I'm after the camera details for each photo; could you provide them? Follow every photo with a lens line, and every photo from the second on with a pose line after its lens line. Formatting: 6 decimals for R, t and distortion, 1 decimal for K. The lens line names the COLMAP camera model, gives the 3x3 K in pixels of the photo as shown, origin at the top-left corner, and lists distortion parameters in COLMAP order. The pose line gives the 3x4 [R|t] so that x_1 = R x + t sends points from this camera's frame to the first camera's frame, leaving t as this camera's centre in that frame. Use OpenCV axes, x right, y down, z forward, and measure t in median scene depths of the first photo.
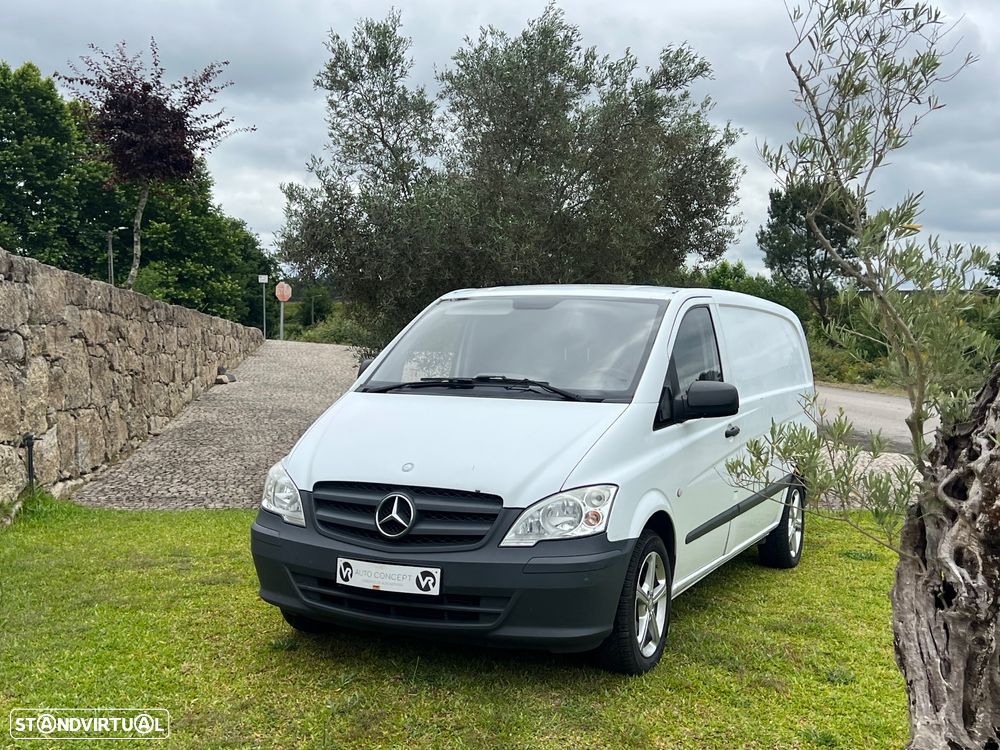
lens RADIAL K [[1189.7, 0, 502.7], [0, 1189.7, 369.7], [0, 0, 1]] dist [0.126903, -0.299507]
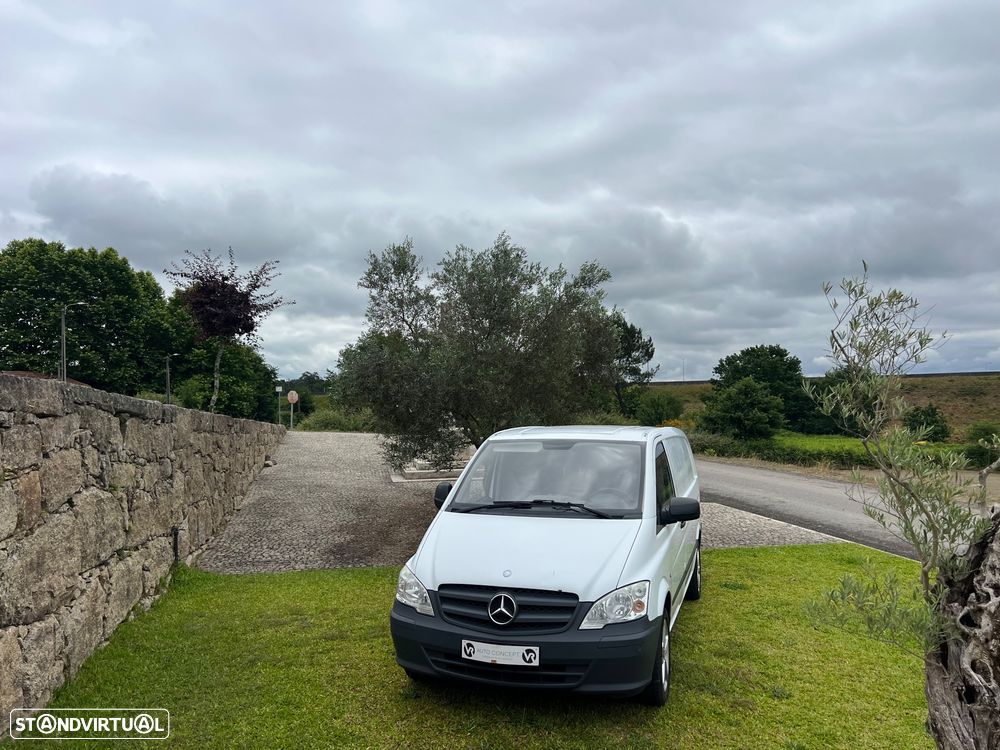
lens RADIAL K [[744.4, 0, 506.0], [0, 744.4, 384.5], [0, 0, 1]] dist [0.059121, -0.069228]
pose [[0.992773, -0.020641, 0.118222, -0.166754], [0.028377, 0.997538, -0.064134, -0.082870], [-0.116607, 0.067025, 0.990914, 0.060741]]
